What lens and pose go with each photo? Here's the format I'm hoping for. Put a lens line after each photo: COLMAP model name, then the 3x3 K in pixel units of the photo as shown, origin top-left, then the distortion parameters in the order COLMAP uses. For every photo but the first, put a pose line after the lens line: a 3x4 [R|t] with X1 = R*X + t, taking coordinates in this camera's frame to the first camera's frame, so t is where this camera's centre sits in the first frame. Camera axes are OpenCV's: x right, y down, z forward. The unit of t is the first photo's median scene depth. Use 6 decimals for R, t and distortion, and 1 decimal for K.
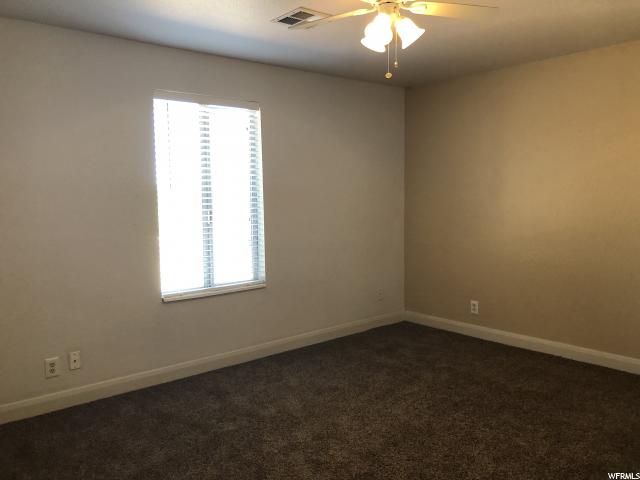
lens RADIAL K [[517.5, 0, 321.0], [0, 517.5, 242.2], [0, 0, 1]] dist [0.036846, -0.028162]
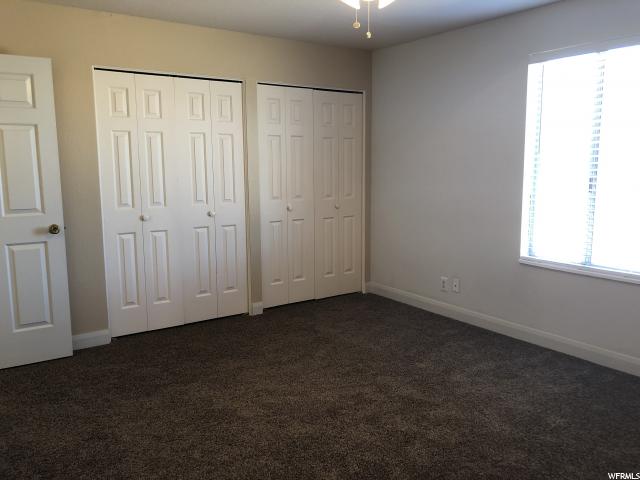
lens RADIAL K [[517.5, 0, 320.8], [0, 517.5, 237.4], [0, 0, 1]] dist [0.036846, -0.028162]
pose [[-0.105480, 0.151507, -0.982812, 0.784664], [-0.084776, 0.983357, 0.160690, -0.070887], [0.990801, 0.100268, -0.090880, 0.717812]]
